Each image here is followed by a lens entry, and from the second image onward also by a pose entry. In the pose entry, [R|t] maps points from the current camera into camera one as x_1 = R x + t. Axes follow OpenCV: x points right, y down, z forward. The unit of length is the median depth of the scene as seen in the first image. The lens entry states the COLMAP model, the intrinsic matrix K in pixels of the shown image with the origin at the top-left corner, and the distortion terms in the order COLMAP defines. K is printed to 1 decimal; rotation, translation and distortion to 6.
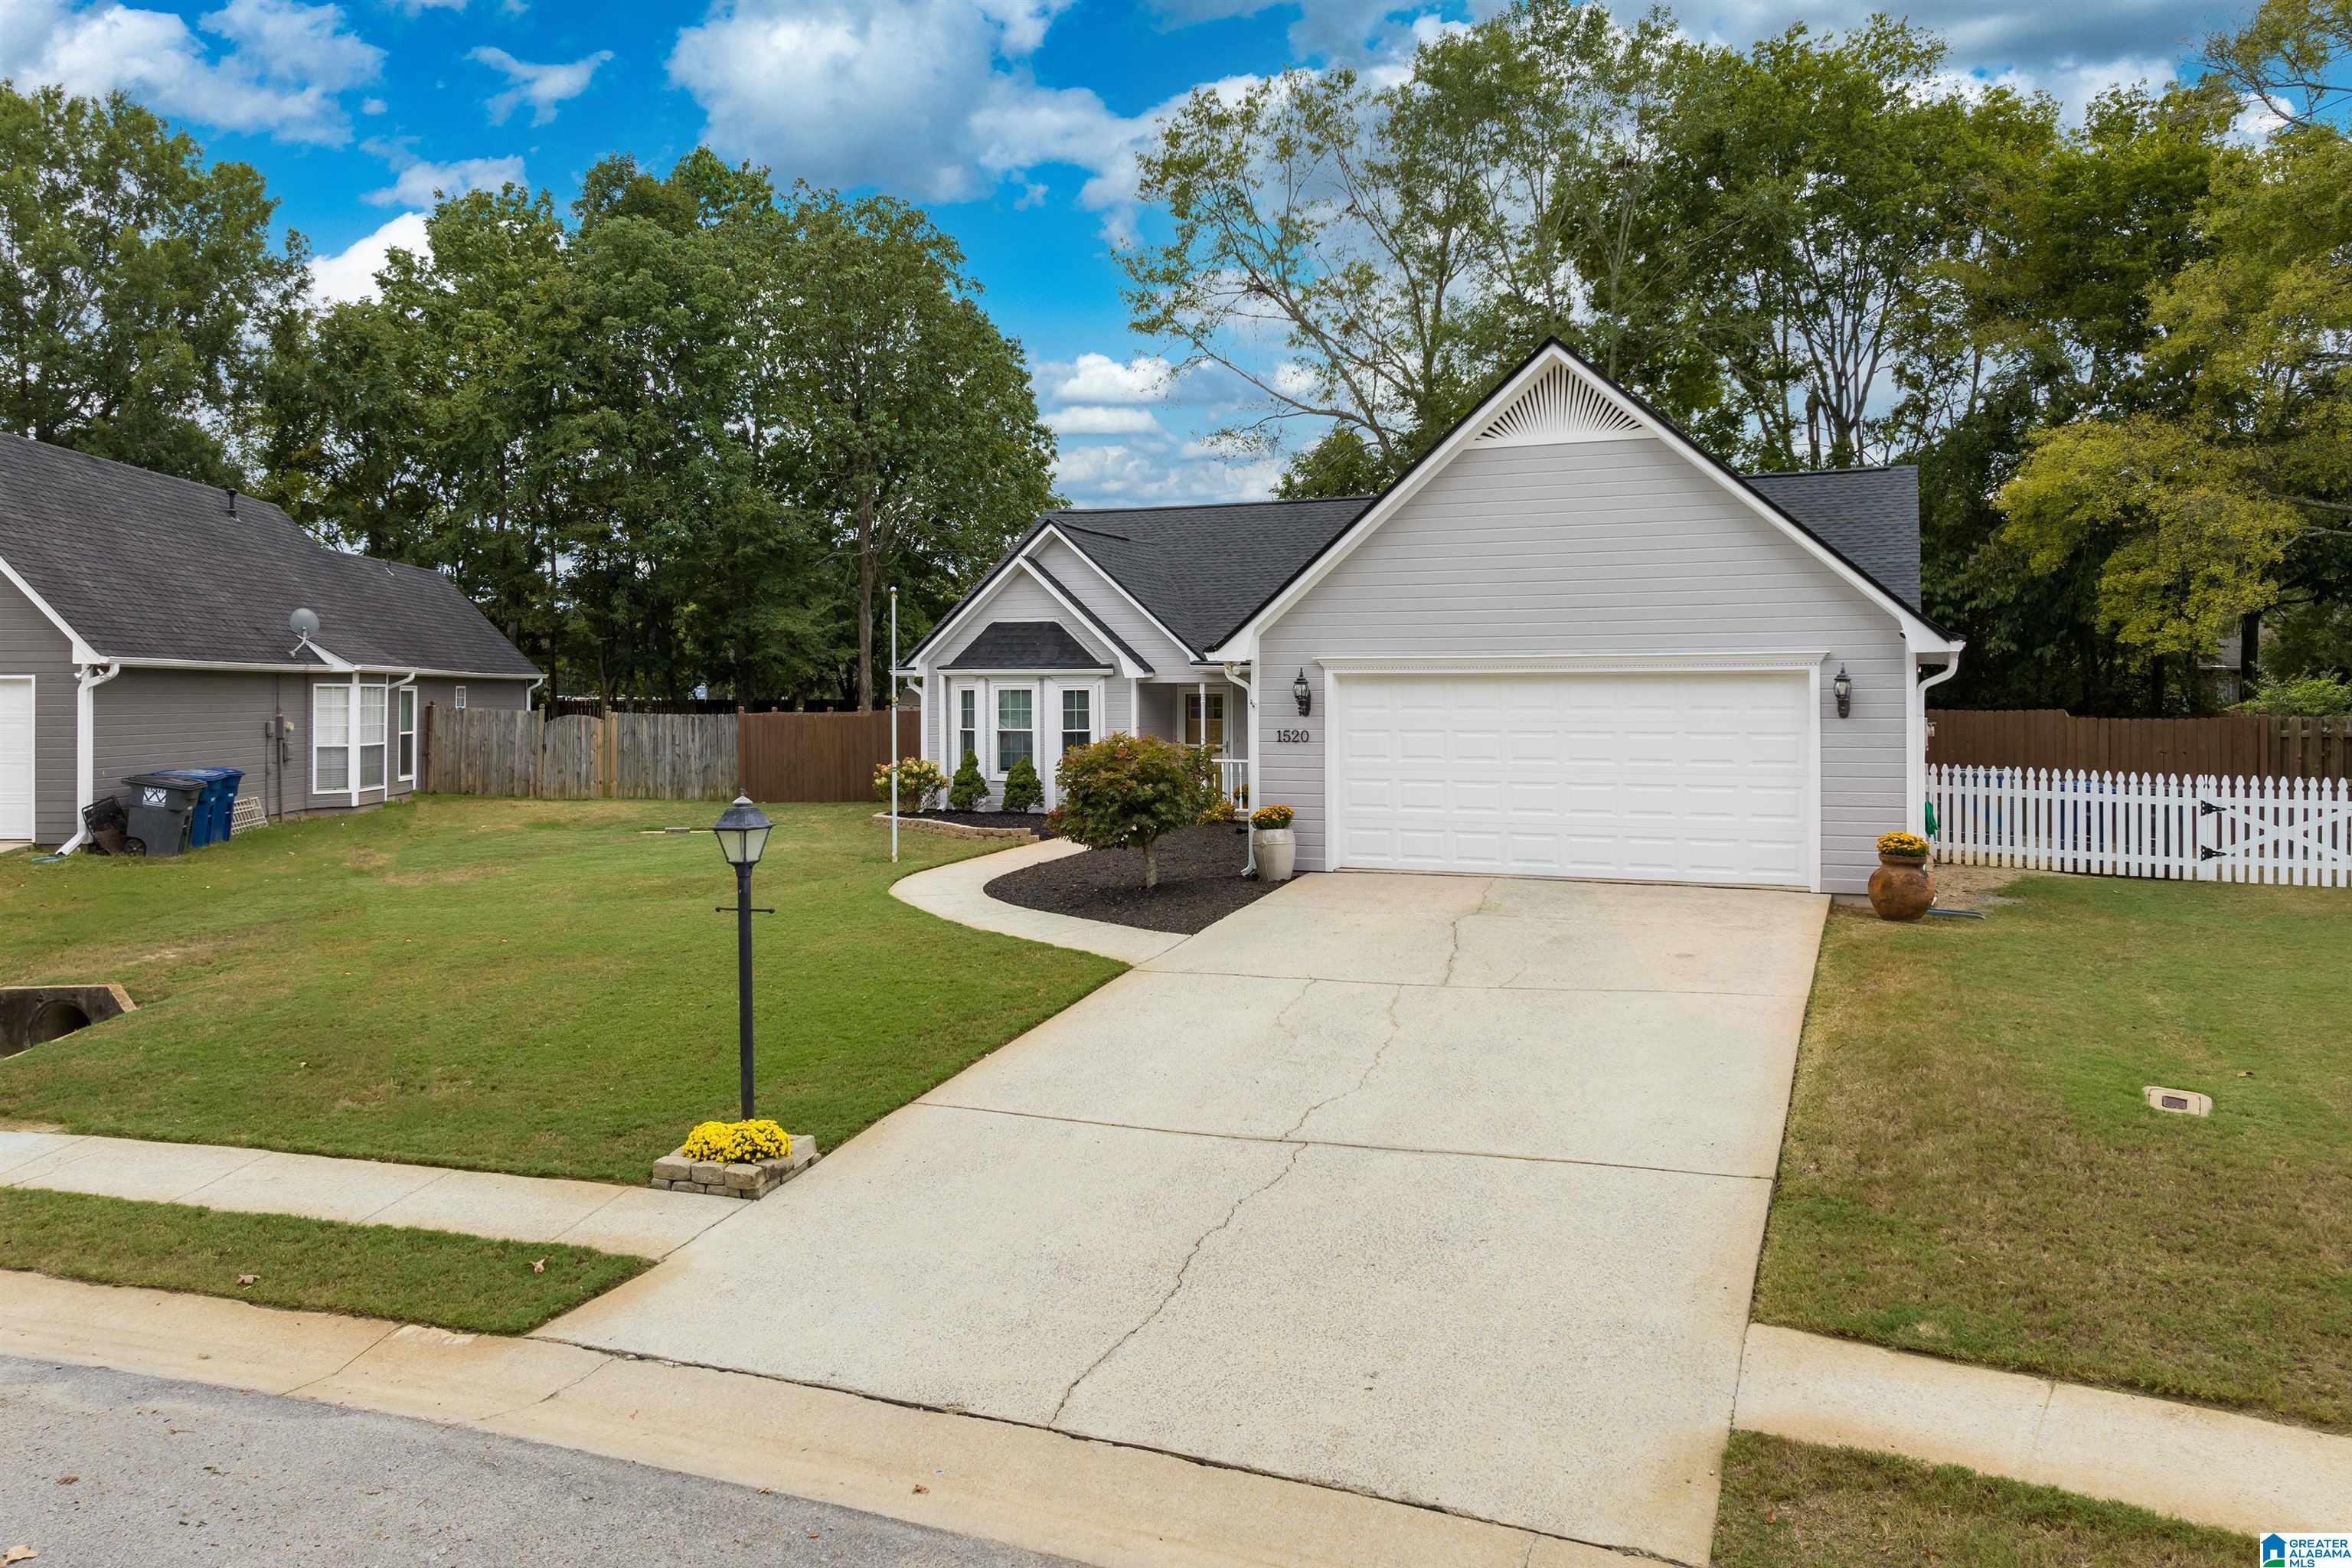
lens RADIAL K [[1658.2, 0, 1183.6], [0, 1658.2, 688.8], [0, 0, 1]] dist [-0.035372, 0.004325]
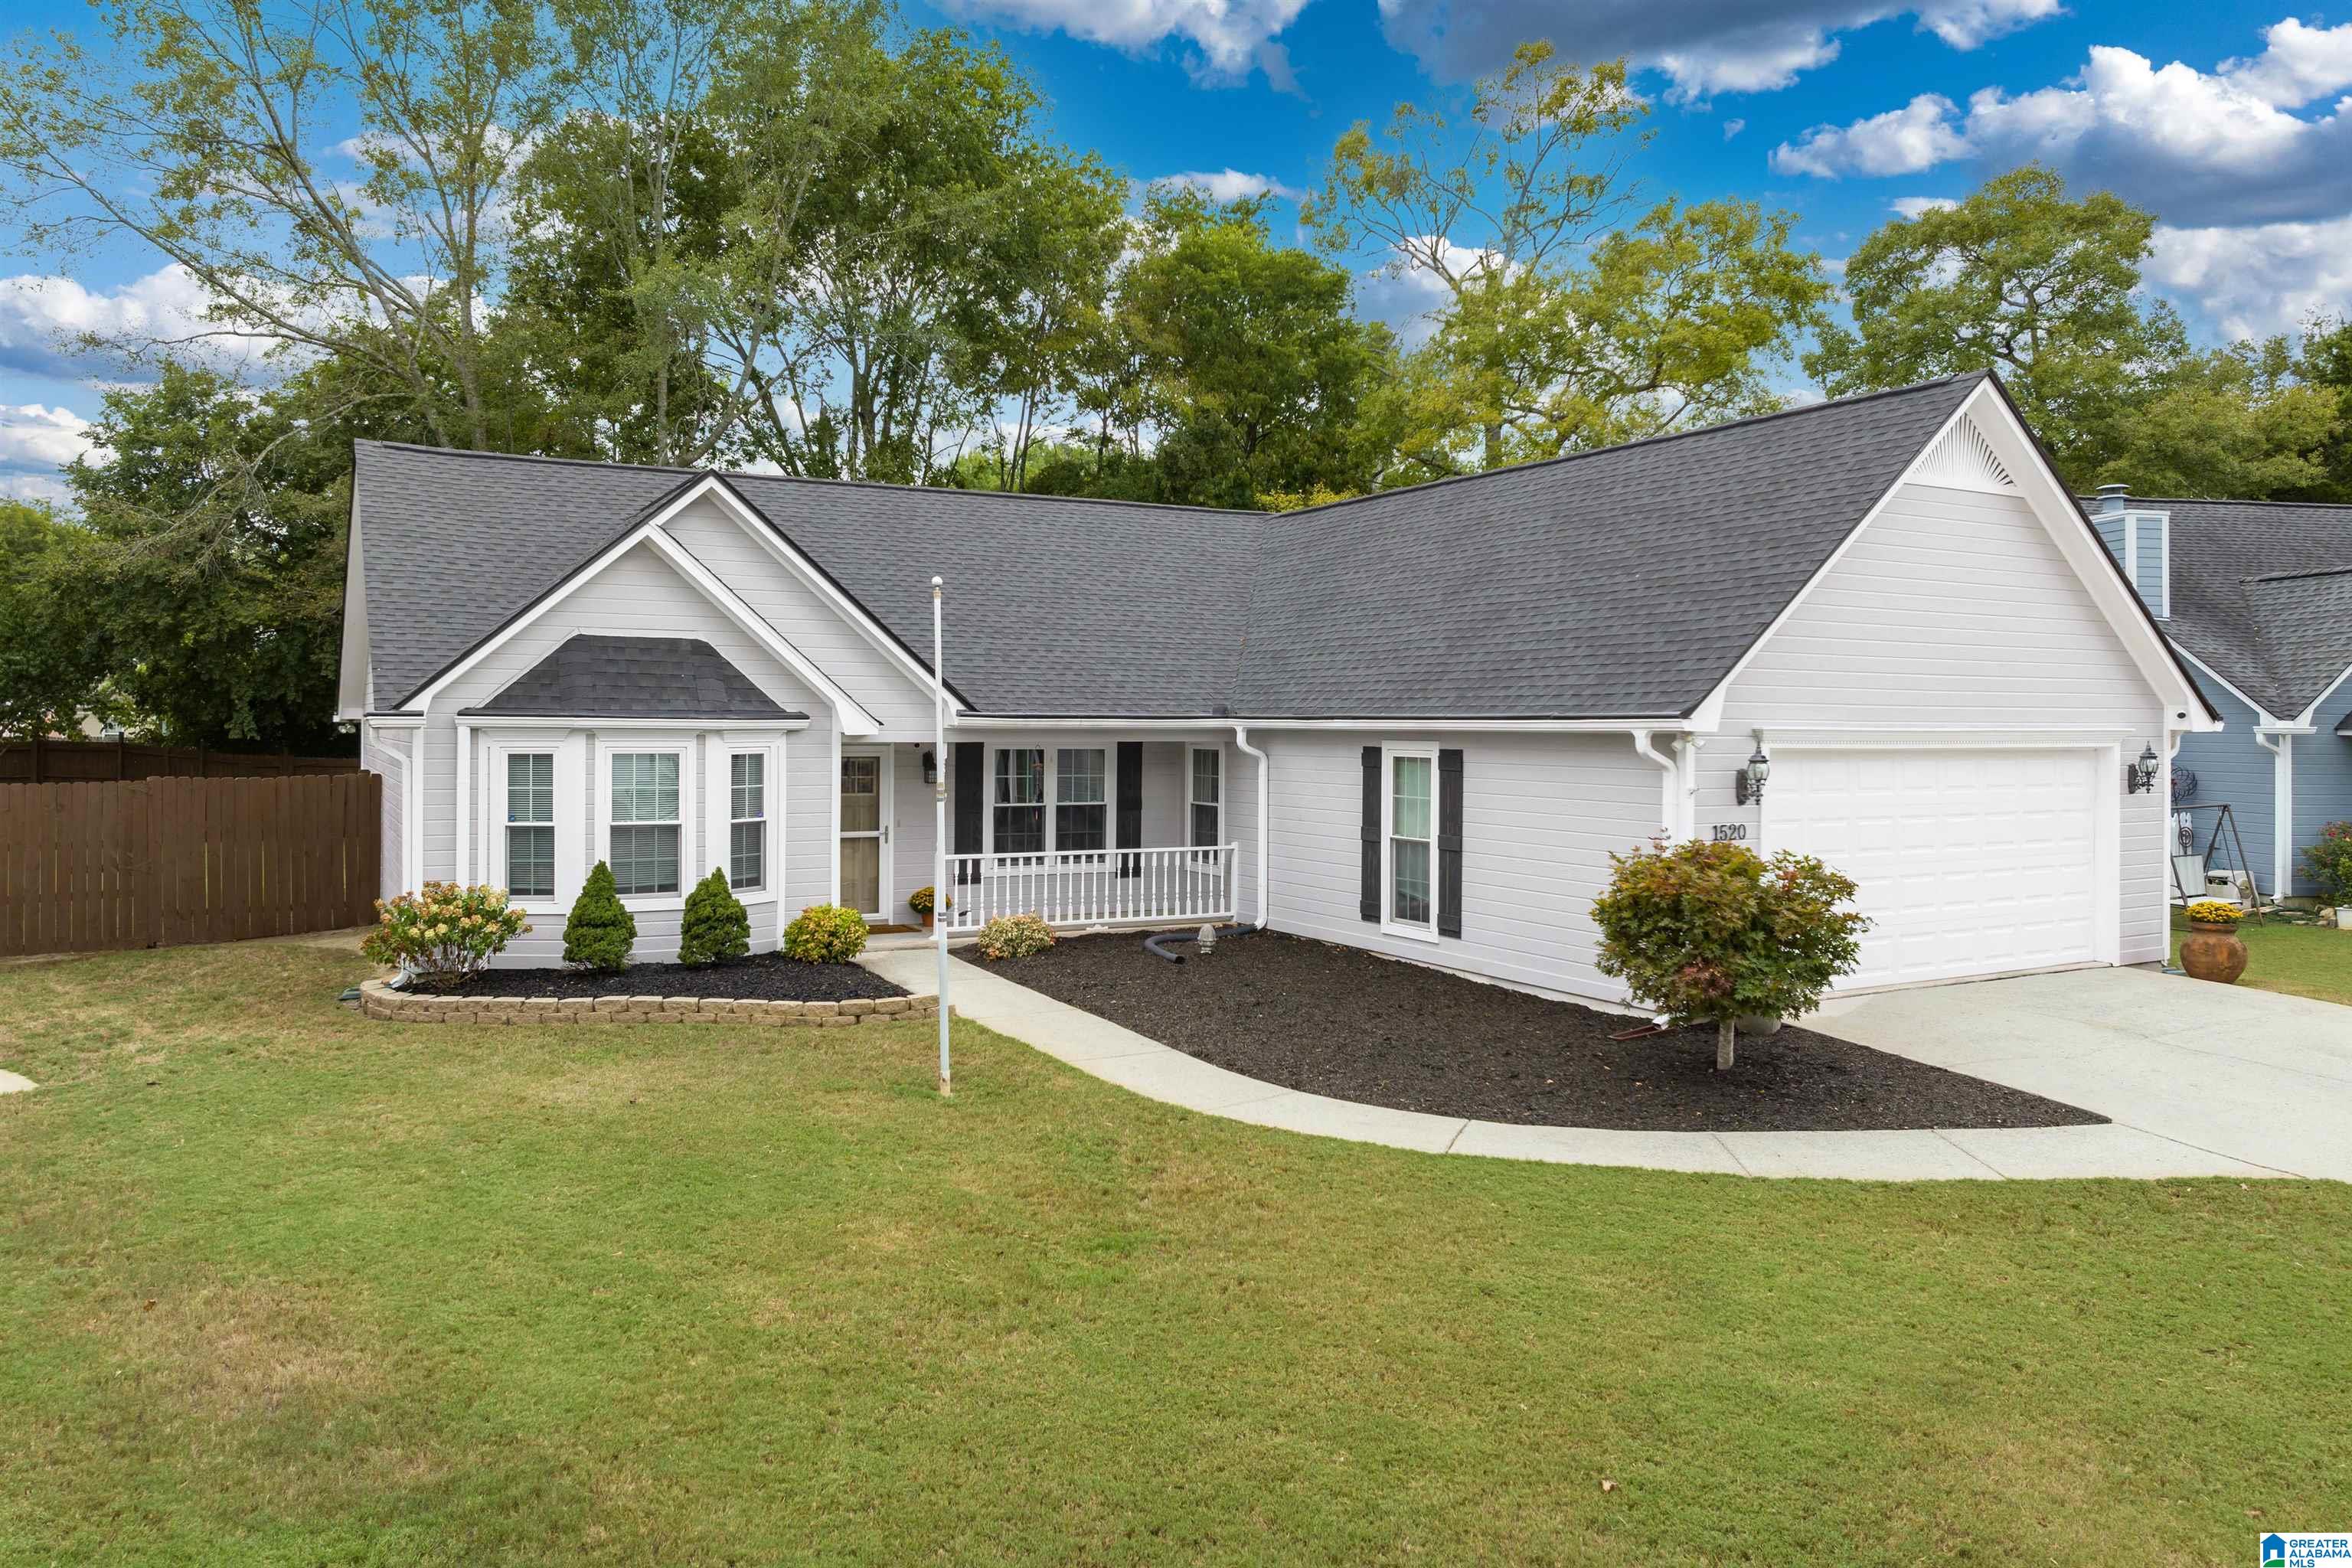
lens RADIAL K [[1665.1, 0, 1183.2], [0, 1665.1, 720.3], [0, 0, 1]] dist [-0.044756, 0.006534]
pose [[0.605880, 0.007629, 0.795519, -0.454508], [-0.009561, 0.999952, -0.002308, -0.011756], [-0.795498, -0.006207, 0.605924, 0.502043]]
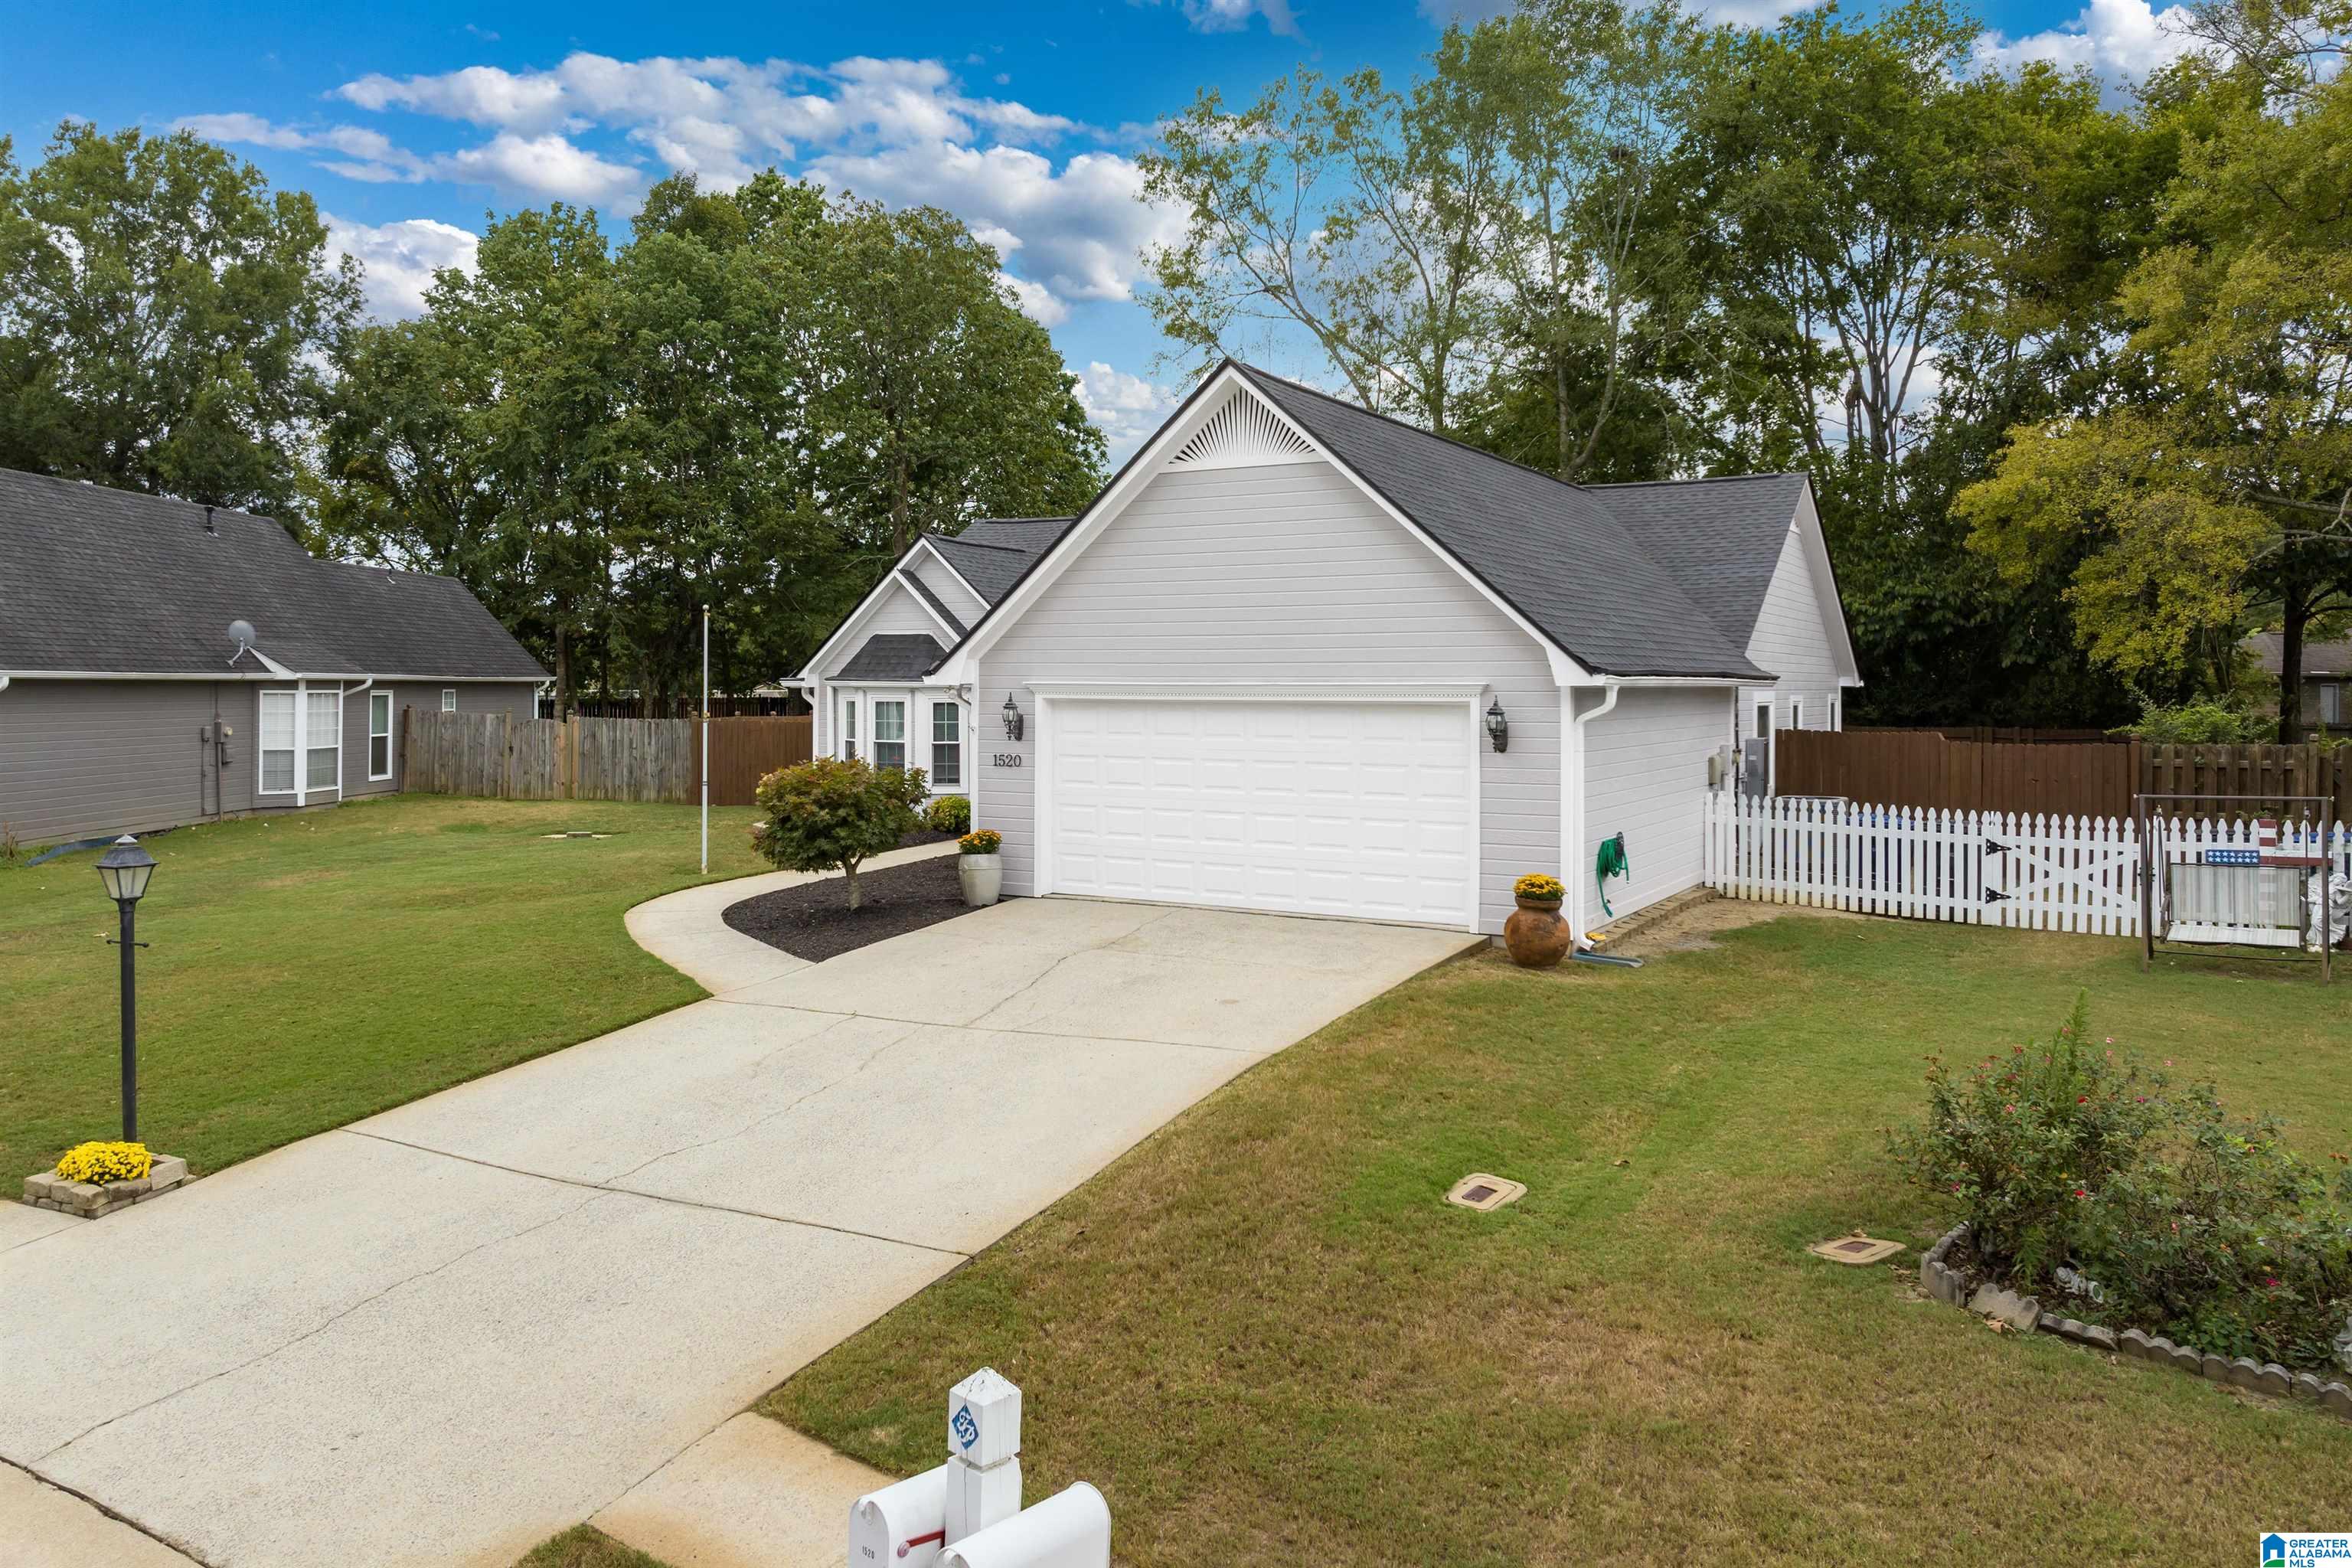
lens RADIAL K [[1655.8, 0, 1182.3], [0, 1655.8, 693.9], [0, 0, 1]] dist [-0.041670, -0.002463]
pose [[0.993977, 0.006248, -0.109410, 0.187891], [-0.005370, 0.999951, 0.008315, -0.013646], [0.109457, -0.007677, 0.993962, 0.016486]]
